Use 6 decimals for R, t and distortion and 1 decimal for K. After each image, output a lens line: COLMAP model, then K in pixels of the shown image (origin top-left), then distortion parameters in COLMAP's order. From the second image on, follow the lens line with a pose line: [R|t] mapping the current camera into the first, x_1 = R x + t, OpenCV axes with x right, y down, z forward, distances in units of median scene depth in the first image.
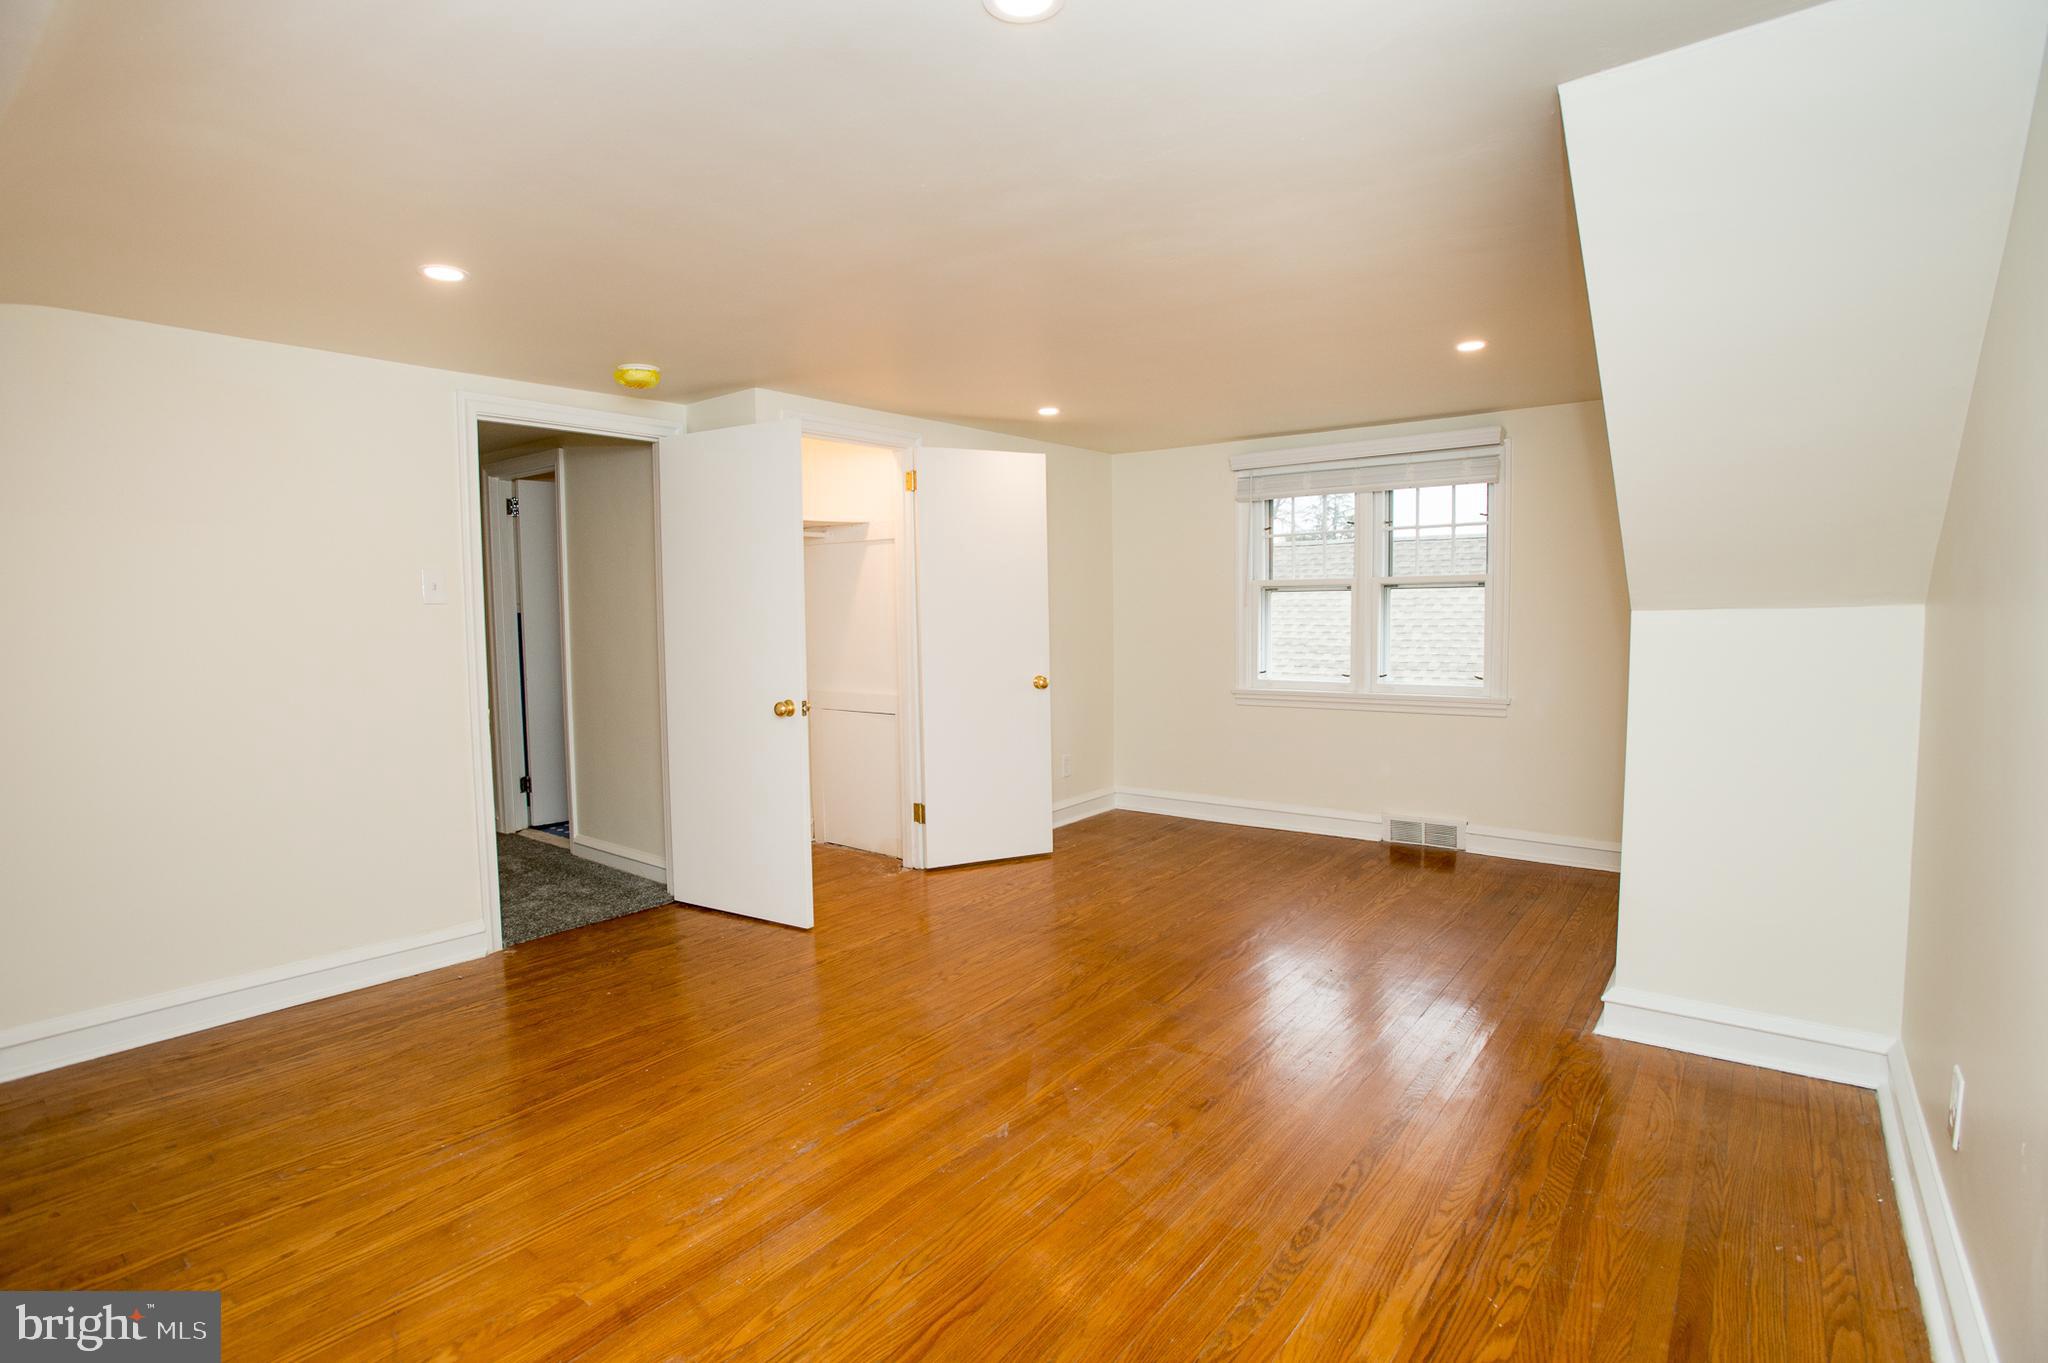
lens RADIAL K [[992.4, 0, 1010.7], [0, 992.4, 665.3], [0, 0, 1]] dist [-0.051390, 0.011025]
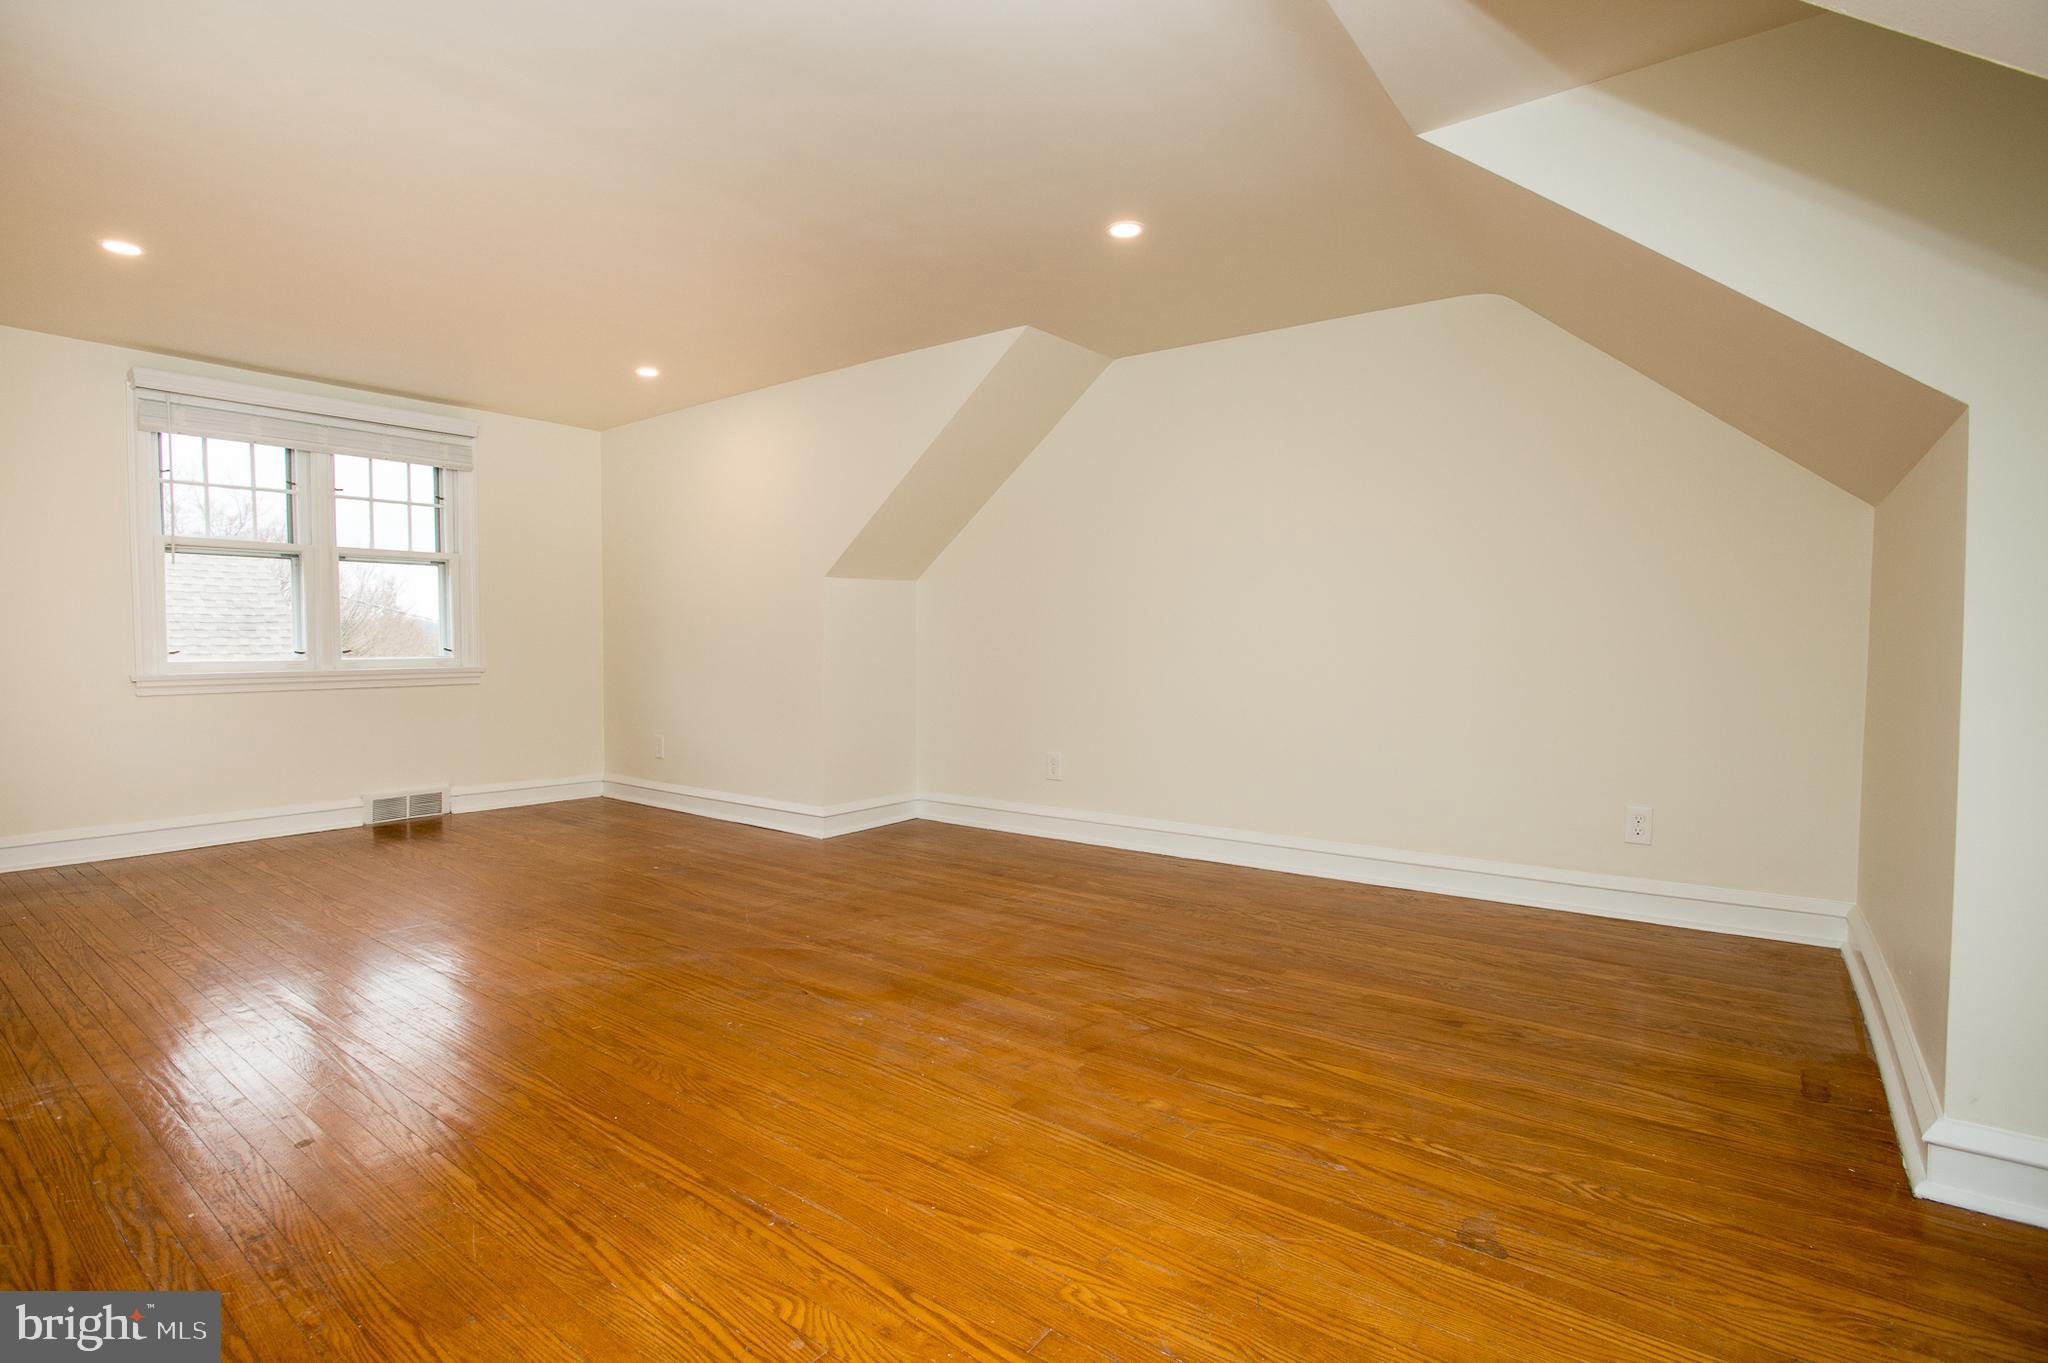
lens RADIAL K [[992.4, 0, 1027.0], [0, 992.4, 681.6], [0, 0, 1]] dist [-0.051390, 0.011025]
pose [[-0.022558, -0.024319, 0.999450, -1.061183], [0.055341, 0.998141, 0.025536, 0.097516], [-0.998213, 0.055887, -0.021170, 0.690956]]
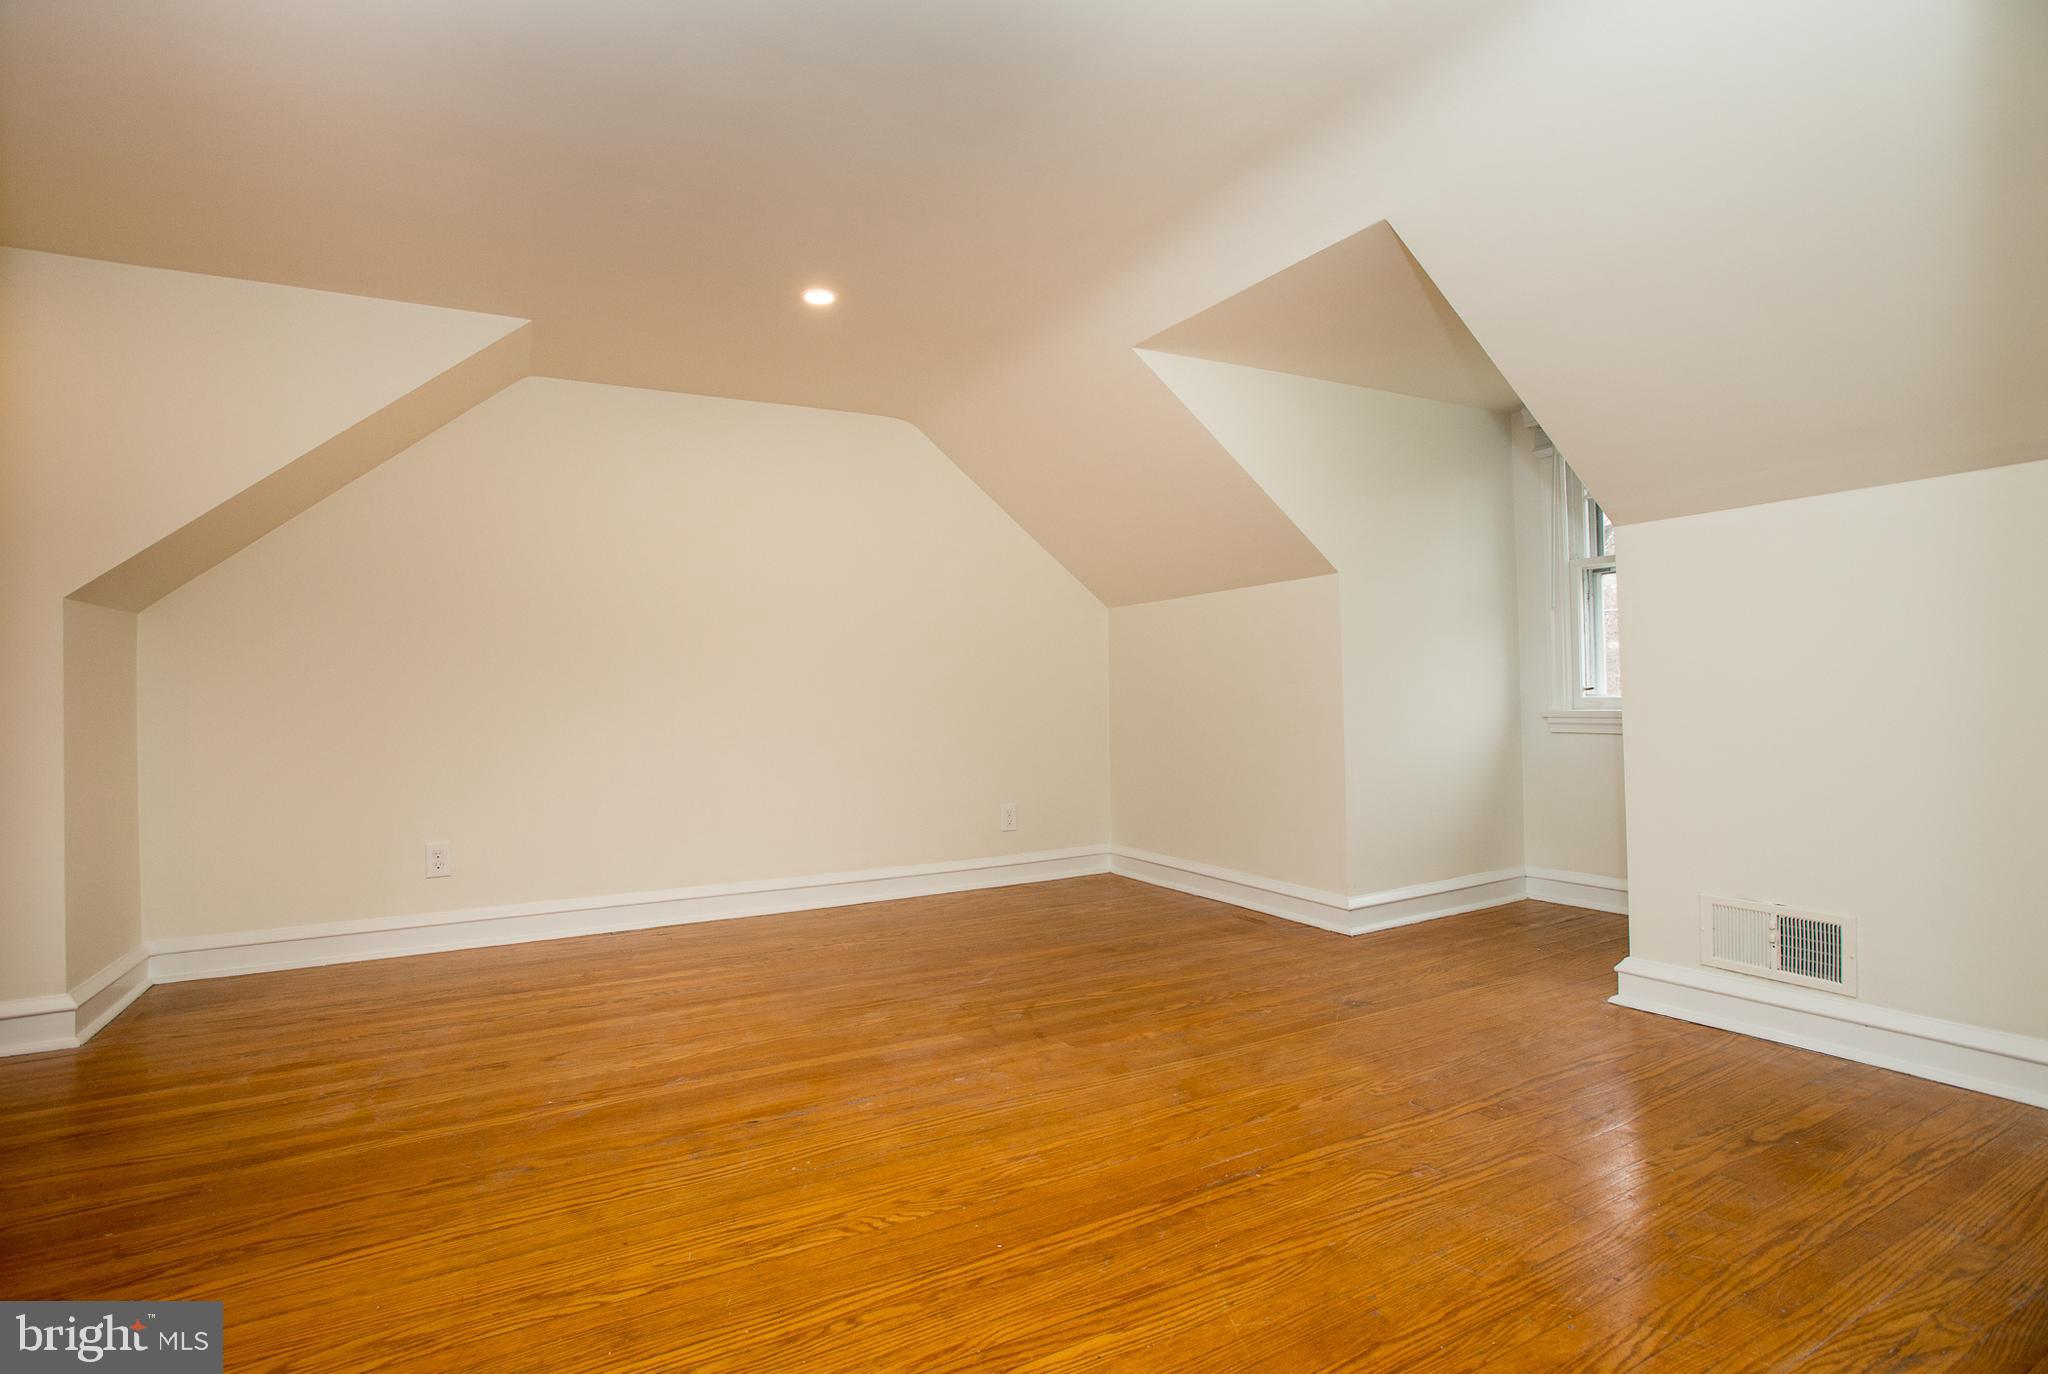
lens RADIAL K [[992.4, 0, 1026.7], [0, 992.4, 693.1], [0, 0, 1]] dist [-0.051390, 0.011025]
pose [[-0.924459, 0.029474, 0.380139, -0.618350], [0.049648, 0.997825, 0.043373, 0.049107], [-0.378034, 0.058970, -0.923912, 1.509710]]
